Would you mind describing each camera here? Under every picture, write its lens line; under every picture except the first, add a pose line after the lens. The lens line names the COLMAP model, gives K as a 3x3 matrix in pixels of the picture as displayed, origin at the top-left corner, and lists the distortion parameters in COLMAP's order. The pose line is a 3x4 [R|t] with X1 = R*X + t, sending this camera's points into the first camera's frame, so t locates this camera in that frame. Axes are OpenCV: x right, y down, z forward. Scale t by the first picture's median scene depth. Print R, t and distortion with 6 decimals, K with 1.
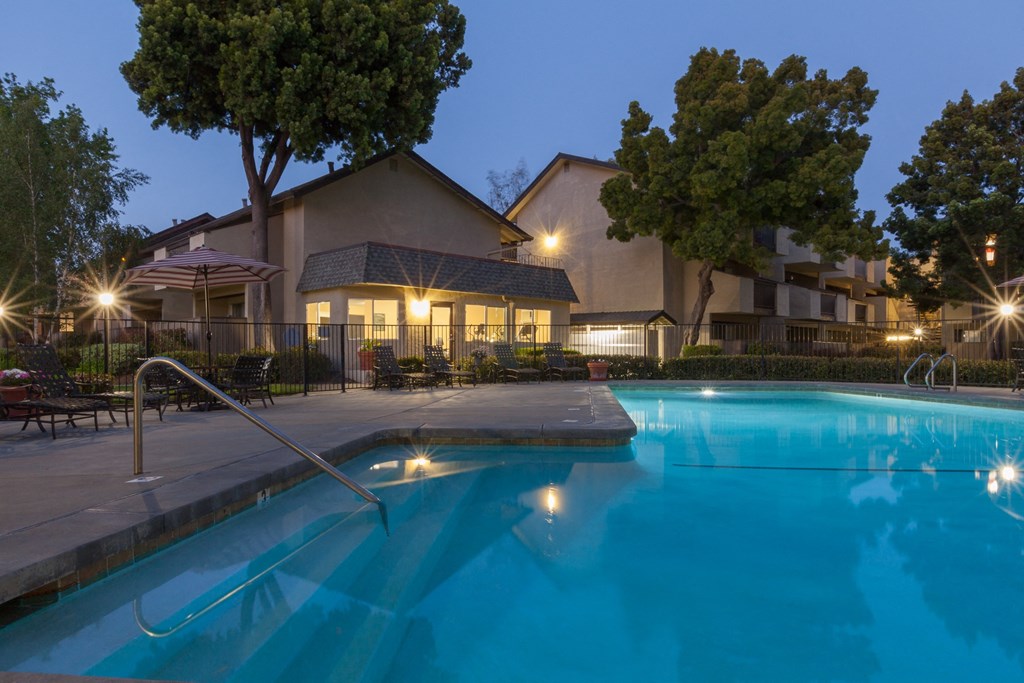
lens RADIAL K [[668.4, 0, 512.0], [0, 668.4, 341.5], [0, 0, 1]] dist [-0.004226, -0.000258]
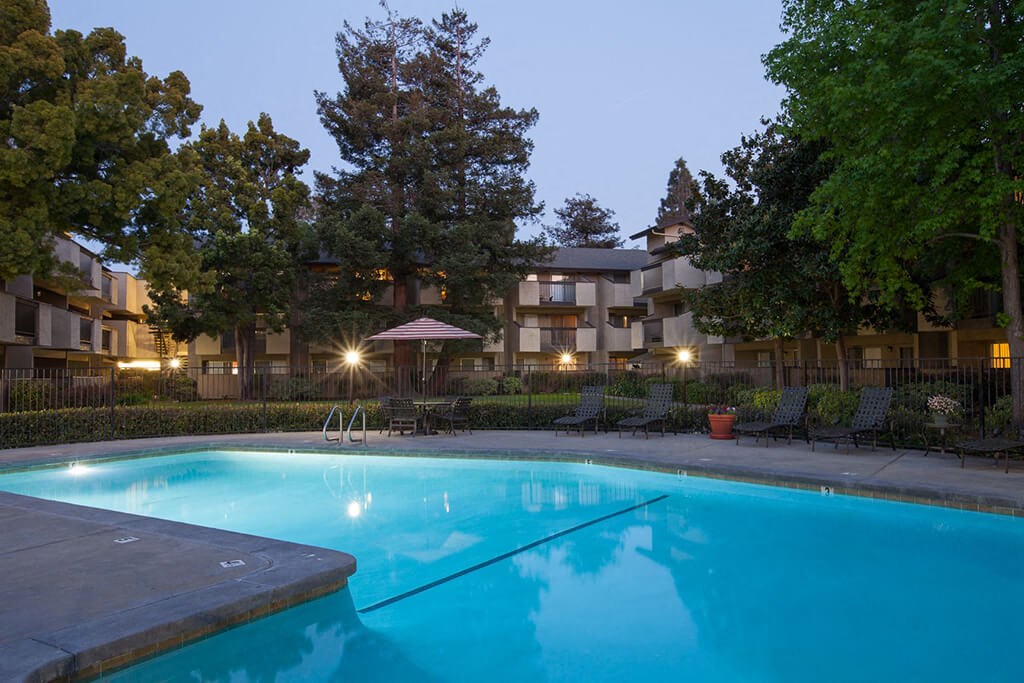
lens RADIAL K [[772.5, 0, 512.0], [0, 772.5, 341.5], [0, 0, 1]] dist [-0.118368, 0.137710]
pose [[0.397844, 0.016646, 0.917302, -0.218103], [-0.007324, 0.999861, -0.014967, -0.041655], [-0.917424, -0.000764, 0.397911, 0.197769]]
